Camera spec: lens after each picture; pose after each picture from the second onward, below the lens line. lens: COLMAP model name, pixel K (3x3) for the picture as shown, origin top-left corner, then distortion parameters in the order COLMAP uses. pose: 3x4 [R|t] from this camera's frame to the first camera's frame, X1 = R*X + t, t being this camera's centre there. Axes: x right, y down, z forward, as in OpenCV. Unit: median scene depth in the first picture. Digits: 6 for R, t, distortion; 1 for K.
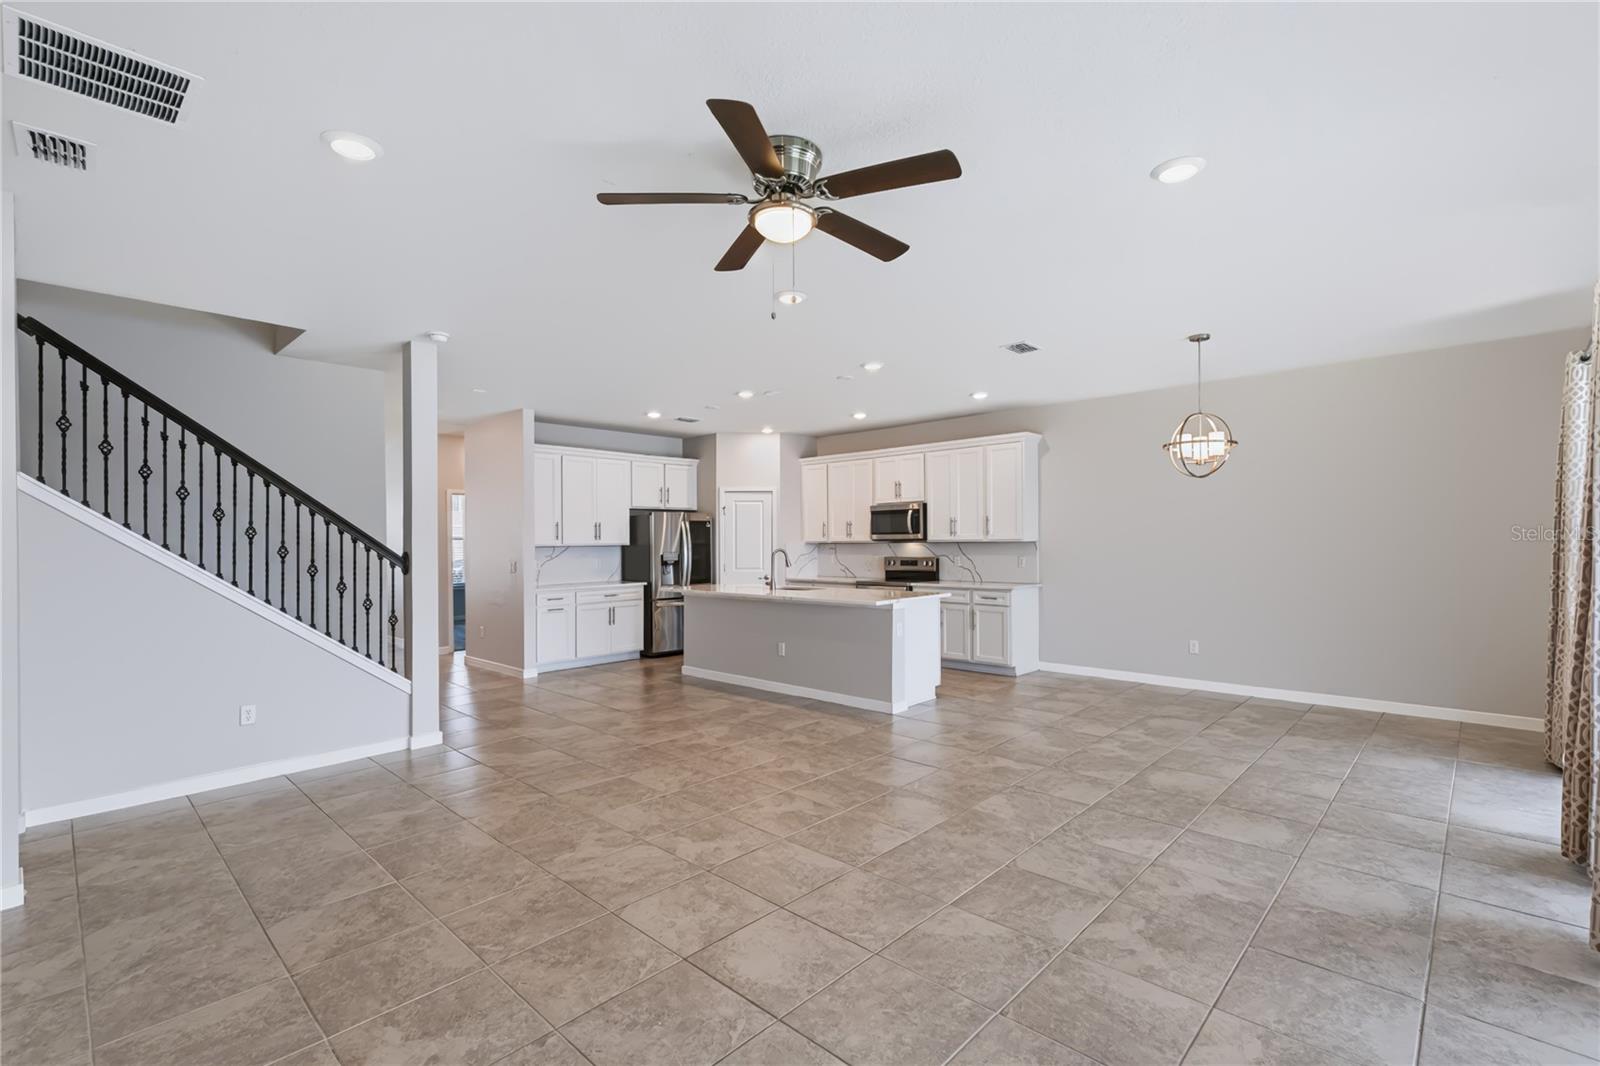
lens RADIAL K [[712.0, 0, 816.6], [0, 712.0, 538.3], [0, 0, 1]] dist [0.002118, 0.000332]
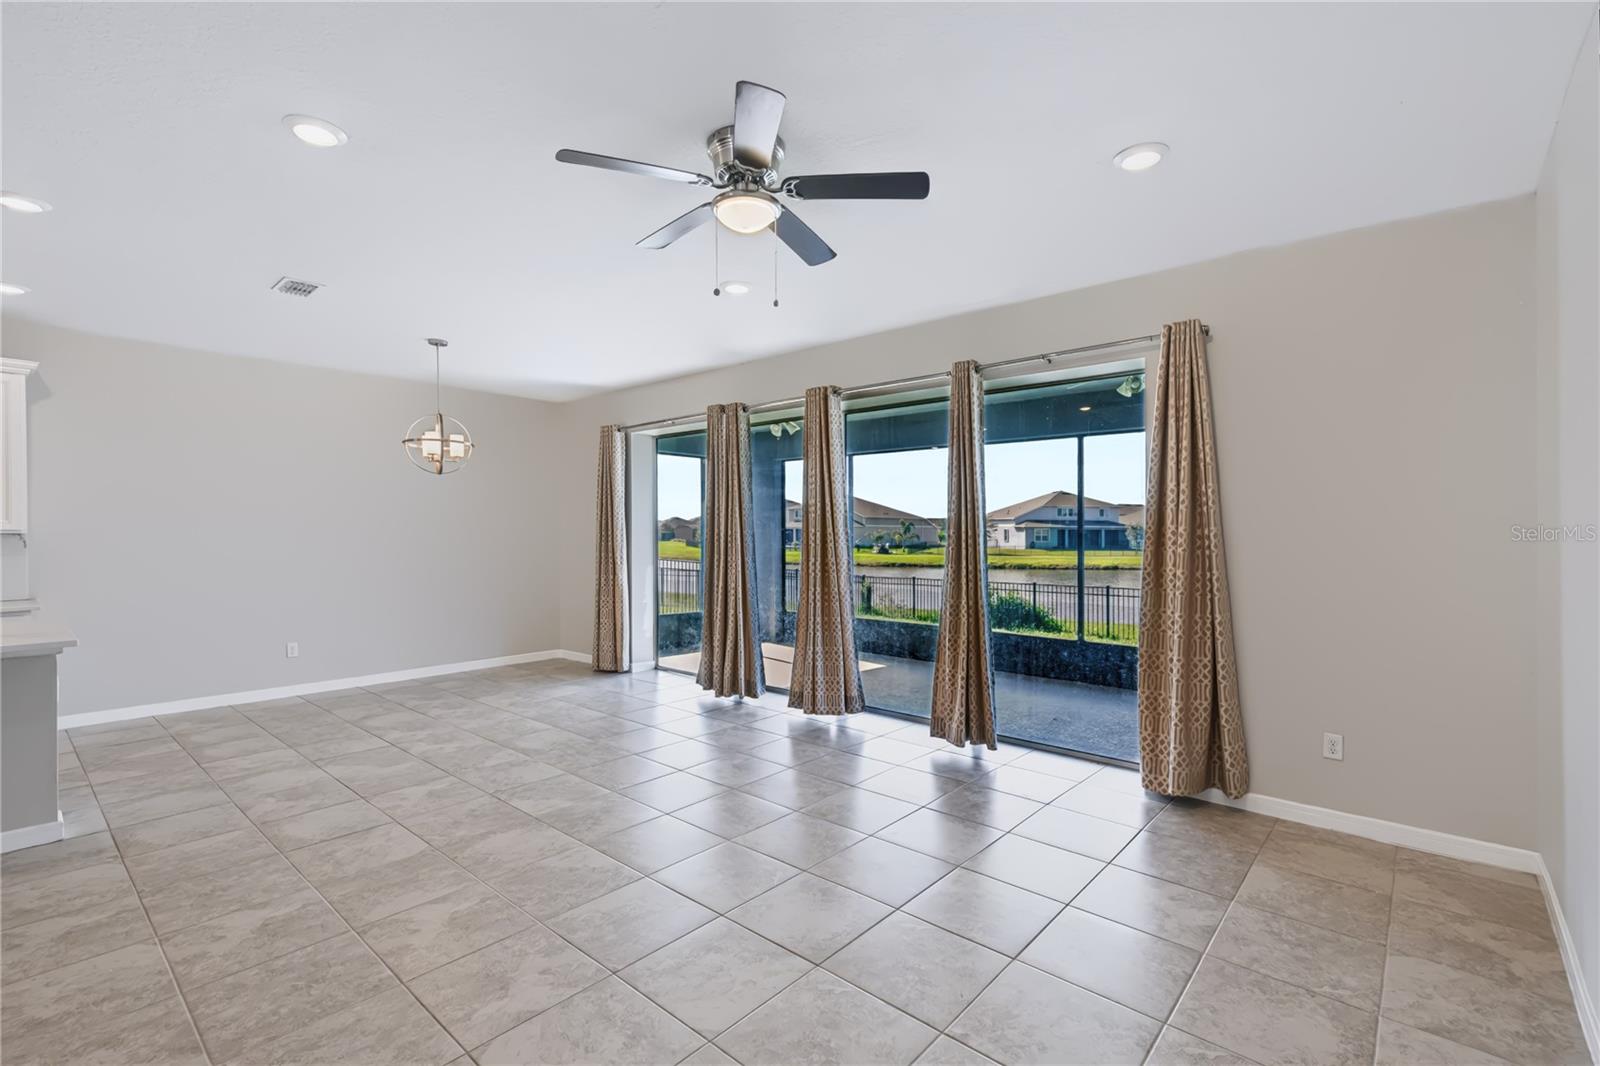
lens RADIAL K [[715.8, 0, 800.0], [0, 715.8, 533.0], [0, 0, 1]] dist [0.000807, 0.000164]
pose [[-0.025534, 0.009029, 0.999633, -0.327164], [-0.005278, 0.999944, -0.009166, 0.005994], [-0.999660, -0.005511, -0.025485, 0.300846]]
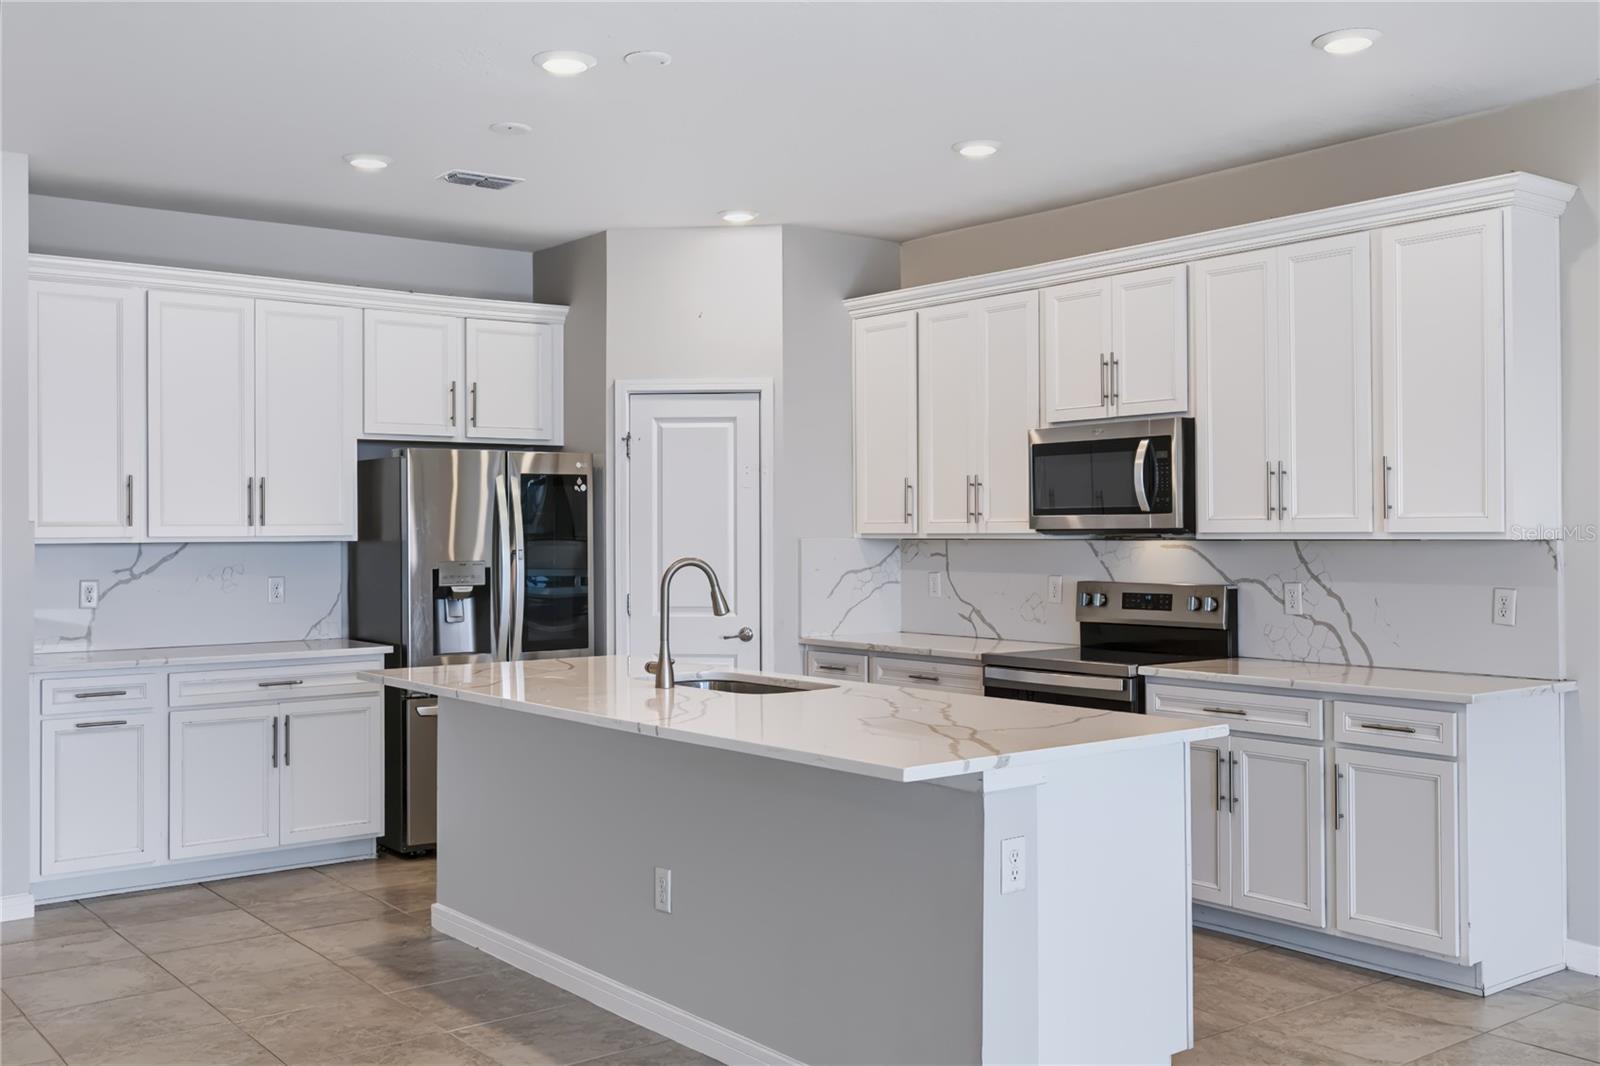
lens RADIAL K [[1530.7, 0, 813.6], [0, 1530.7, 503.5], [0, 0, 1]] dist [0.008376, 0.003615]
pose [[0.987677, 0.003436, -0.156469, 0.092519], [-0.005330, 0.999917, -0.011690, -0.001619], [0.156416, 0.012380, 0.987614, 0.287572]]
